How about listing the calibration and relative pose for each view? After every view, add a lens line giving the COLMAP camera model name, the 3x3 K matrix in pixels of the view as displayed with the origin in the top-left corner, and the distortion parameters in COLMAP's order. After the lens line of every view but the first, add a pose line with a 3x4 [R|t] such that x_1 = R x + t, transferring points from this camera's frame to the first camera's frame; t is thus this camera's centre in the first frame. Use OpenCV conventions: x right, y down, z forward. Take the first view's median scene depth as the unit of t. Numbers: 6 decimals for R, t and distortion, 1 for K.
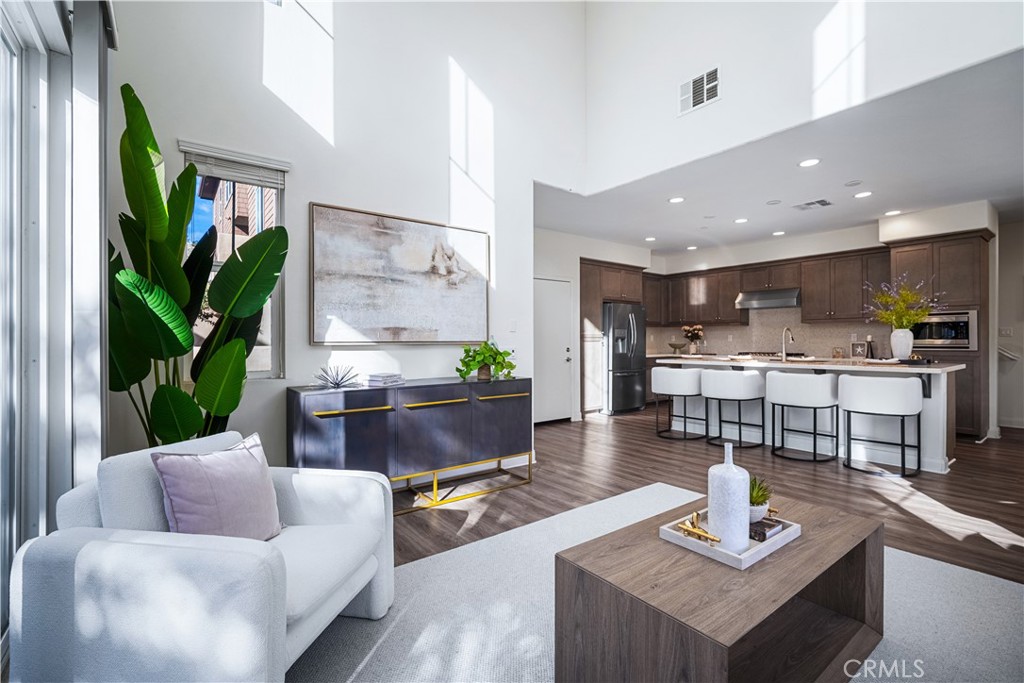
lens RADIAL K [[451.8, 0, 517.6], [0, 451.8, 339.5], [0, 0, 1]] dist [0.004600, 0.000238]
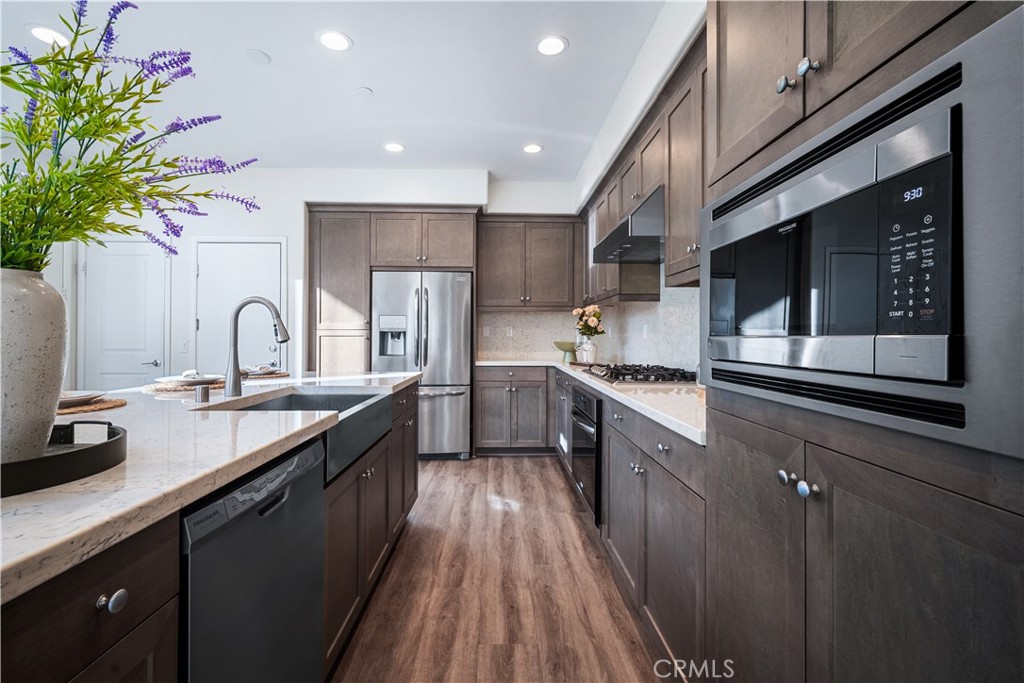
lens RADIAL K [[451.8, 0, 511.0], [0, 451.8, 337.2], [0, 0, 1]] dist [0.004600, 0.000238]
pose [[0.819681, 0.004020, -0.572807, 1.396200], [-0.001479, 0.999987, 0.004901, 0.006119], [0.572819, -0.003170, 0.819676, 1.224137]]
